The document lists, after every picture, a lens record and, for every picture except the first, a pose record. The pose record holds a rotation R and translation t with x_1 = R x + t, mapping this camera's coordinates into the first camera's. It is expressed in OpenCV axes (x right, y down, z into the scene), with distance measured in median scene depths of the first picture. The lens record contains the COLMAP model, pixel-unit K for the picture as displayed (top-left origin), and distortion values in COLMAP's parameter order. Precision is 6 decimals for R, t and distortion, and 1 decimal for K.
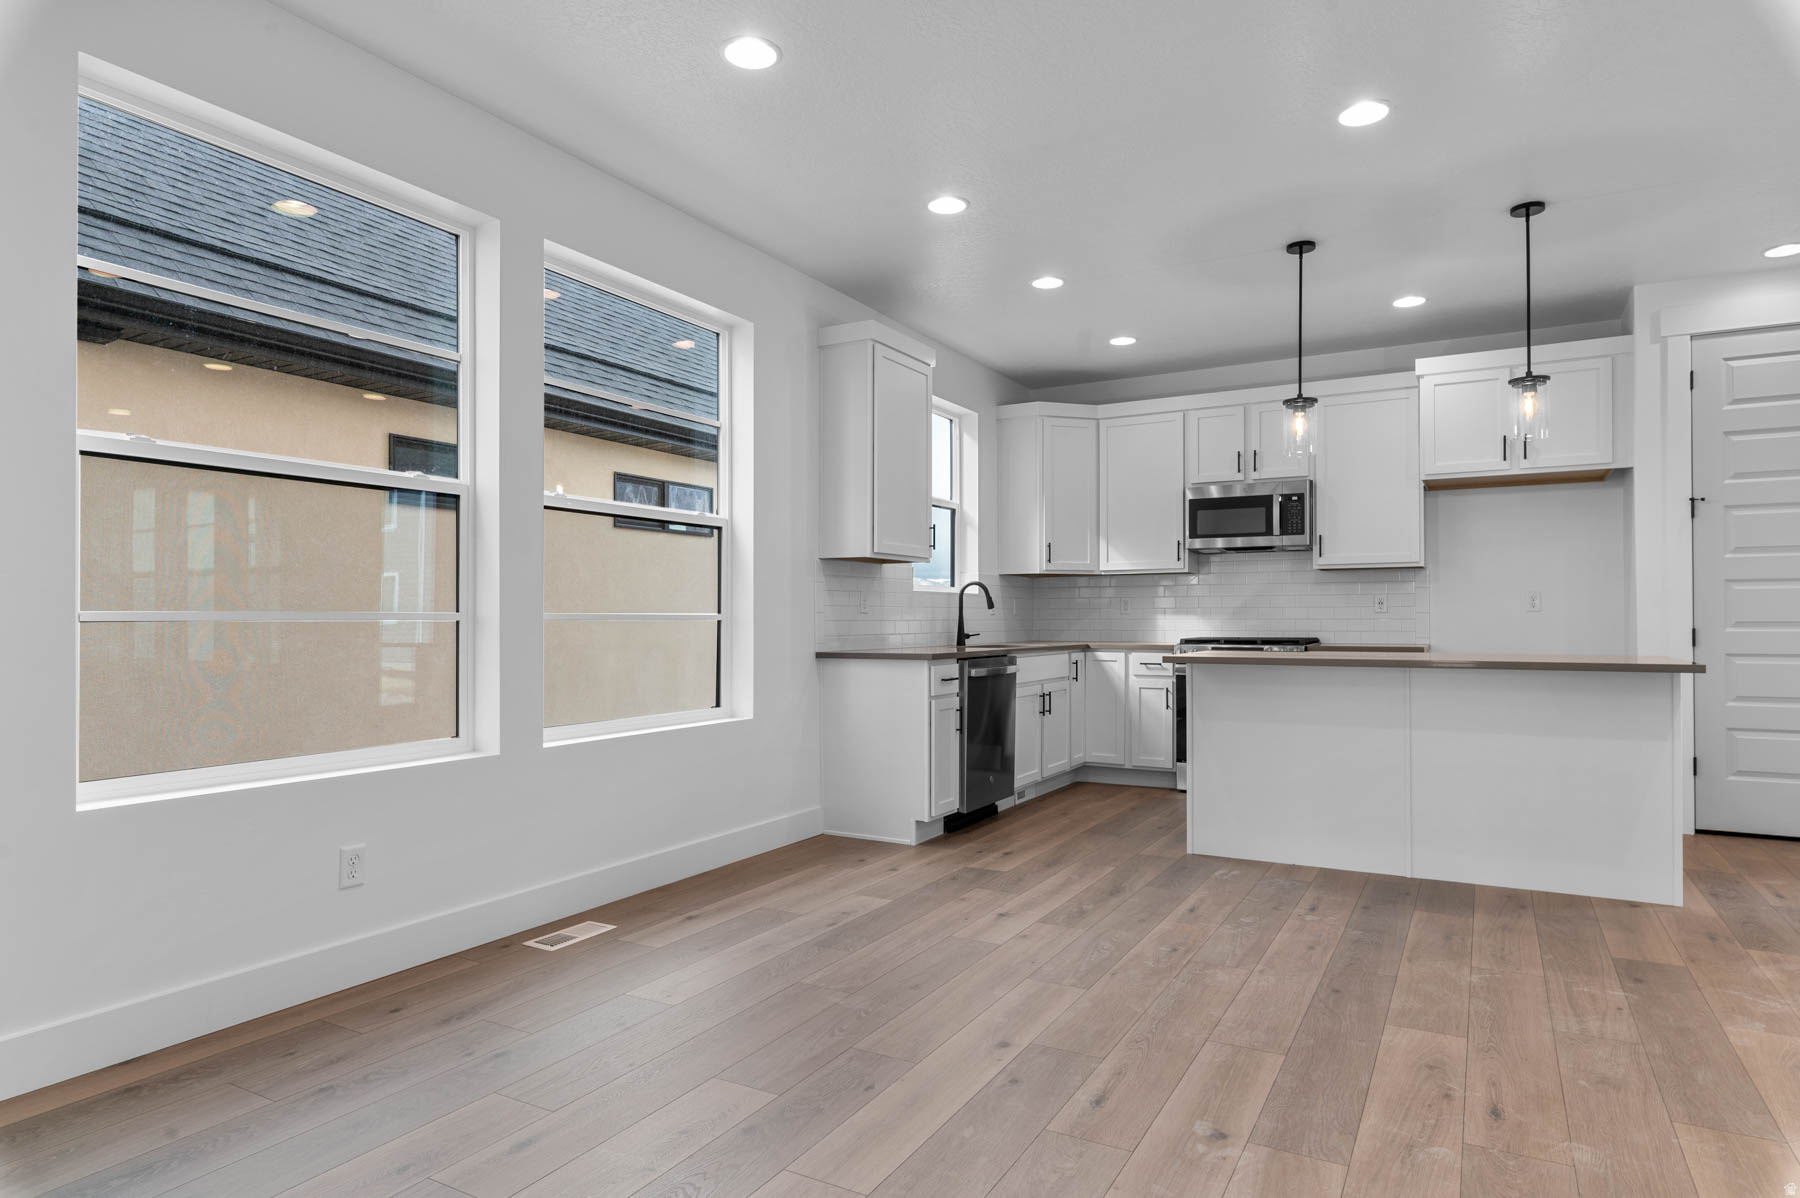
lens RADIAL K [[1033.5, 0, 905.1], [0, 1033.5, 592.6], [0, 0, 1]] dist [0.022630, -0.002675]
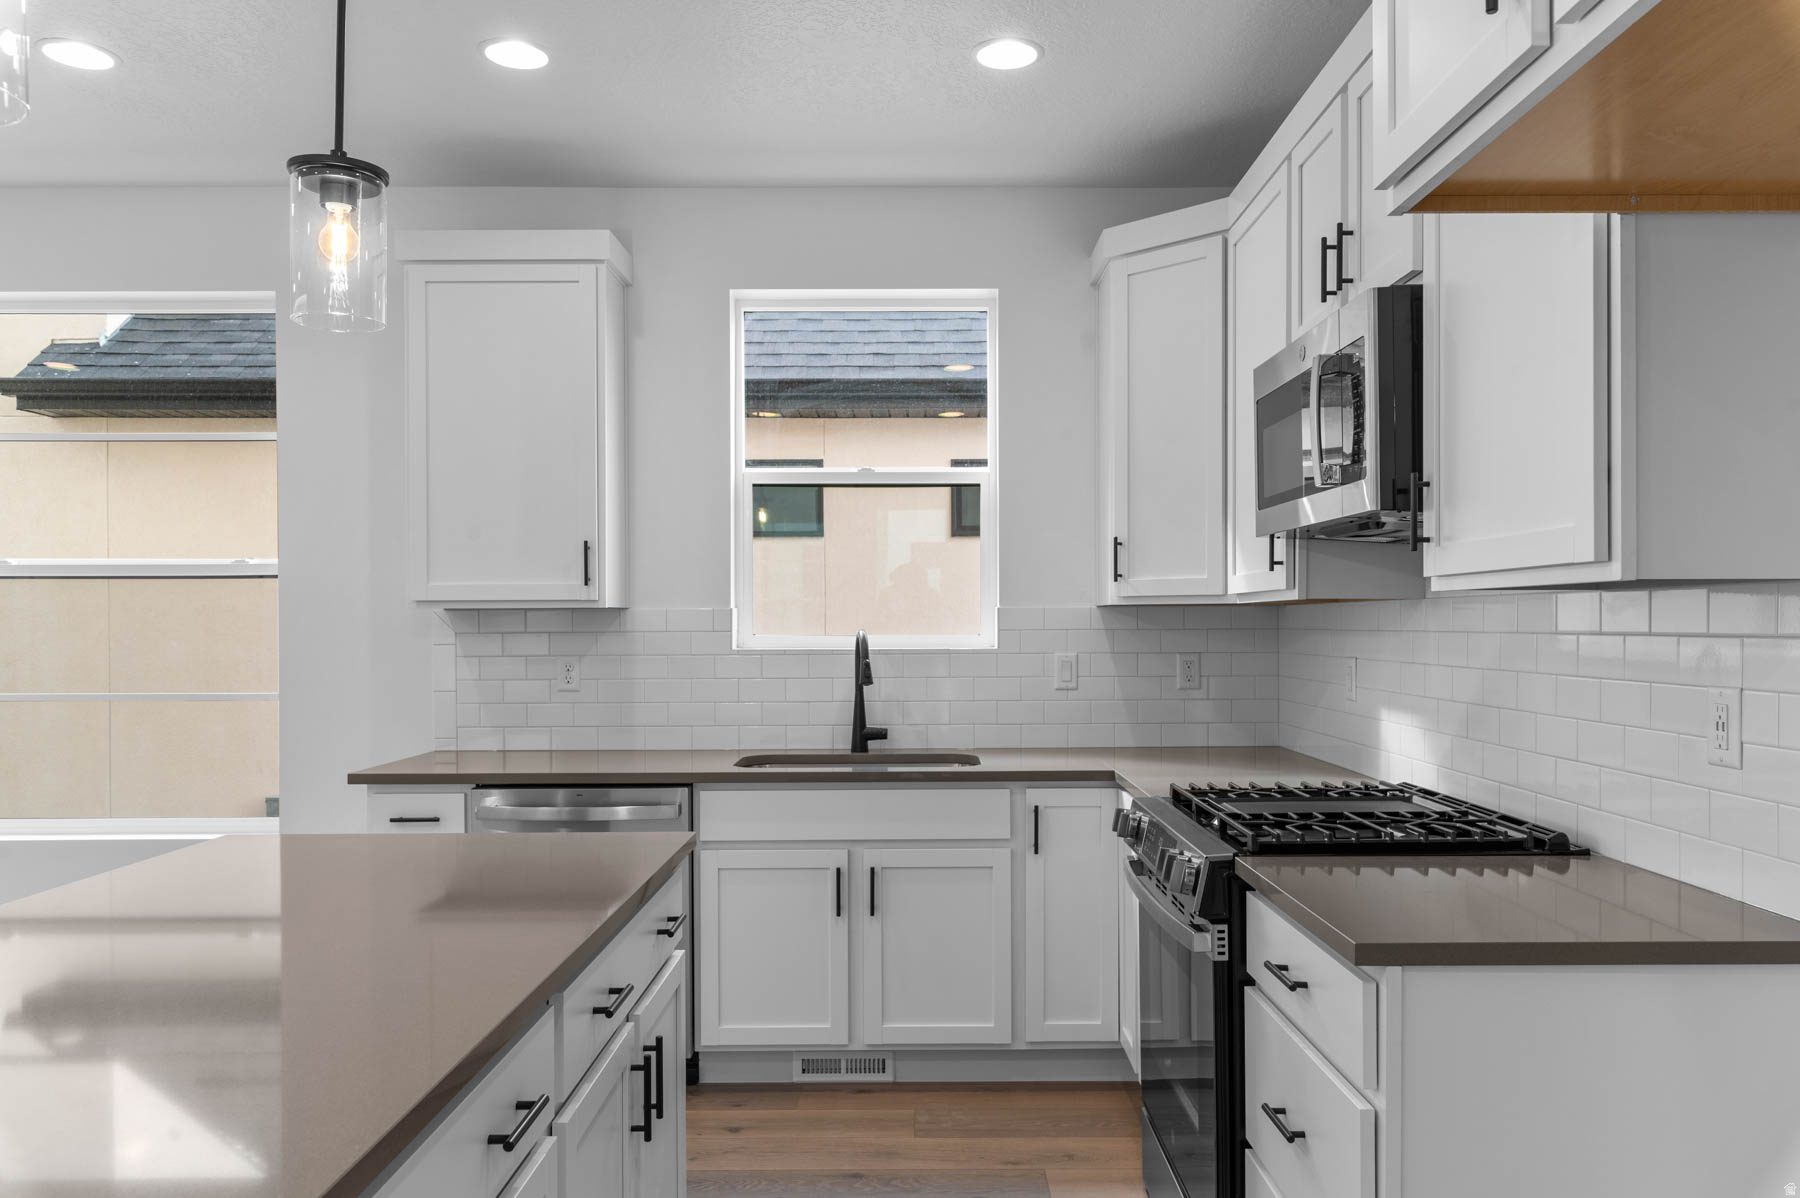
lens RADIAL K [[1328.7, 0, 905.6], [0, 1328.7, 613.5], [0, 0, 1]] dist [-0.001562, -0.000786]
pose [[0.477527, -0.005648, -0.878599, 0.717241], [0.028201, 0.999563, 0.008902, -0.026425], [0.878165, -0.029029, 0.477477, 0.765198]]
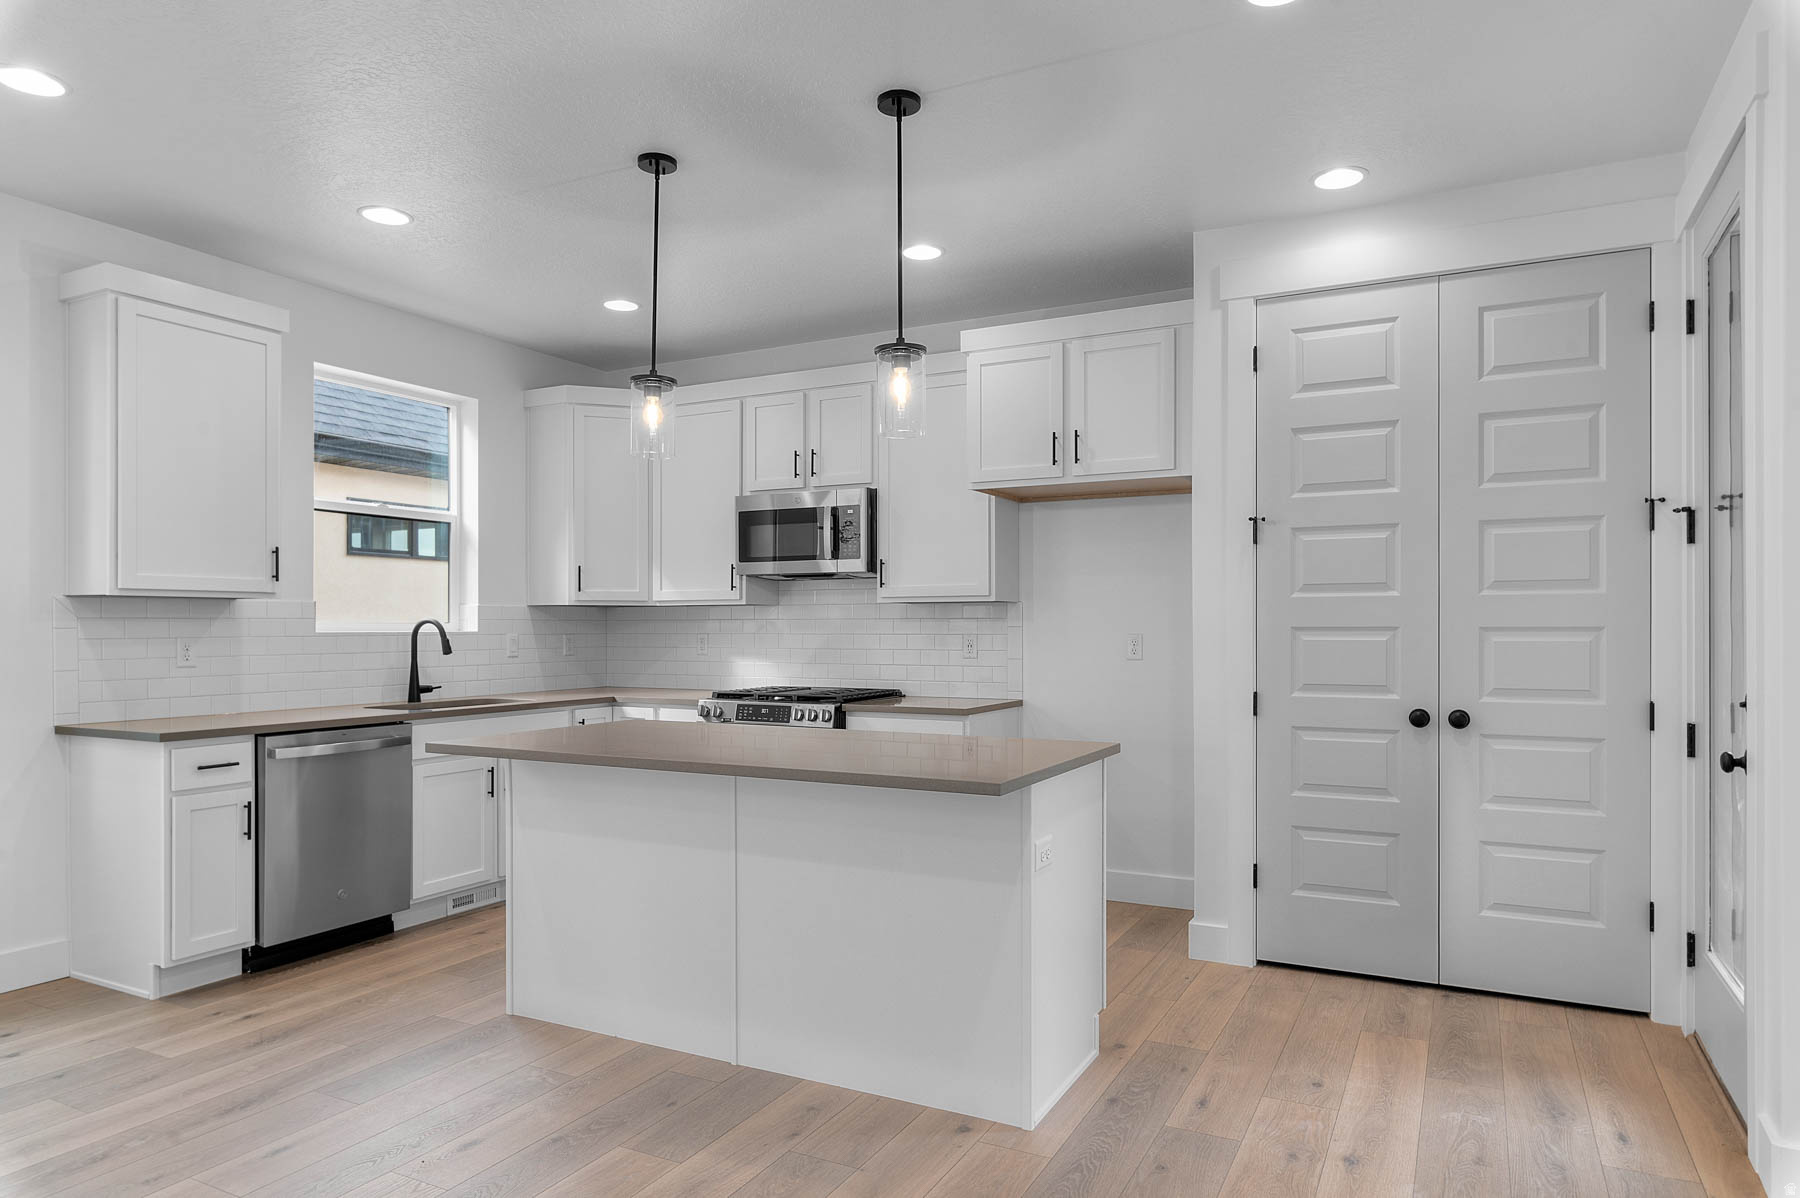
lens RADIAL K [[1091.0, 0, 895.9], [0, 1091.0, 611.0], [0, 0, 1]] dist [0.016357, -0.000919]
pose [[0.999903, 0.002030, 0.013804, 0.437311], [-0.002216, 0.999907, 0.013459, -0.030459], [-0.013775, -0.013489, 0.999814, 0.201434]]
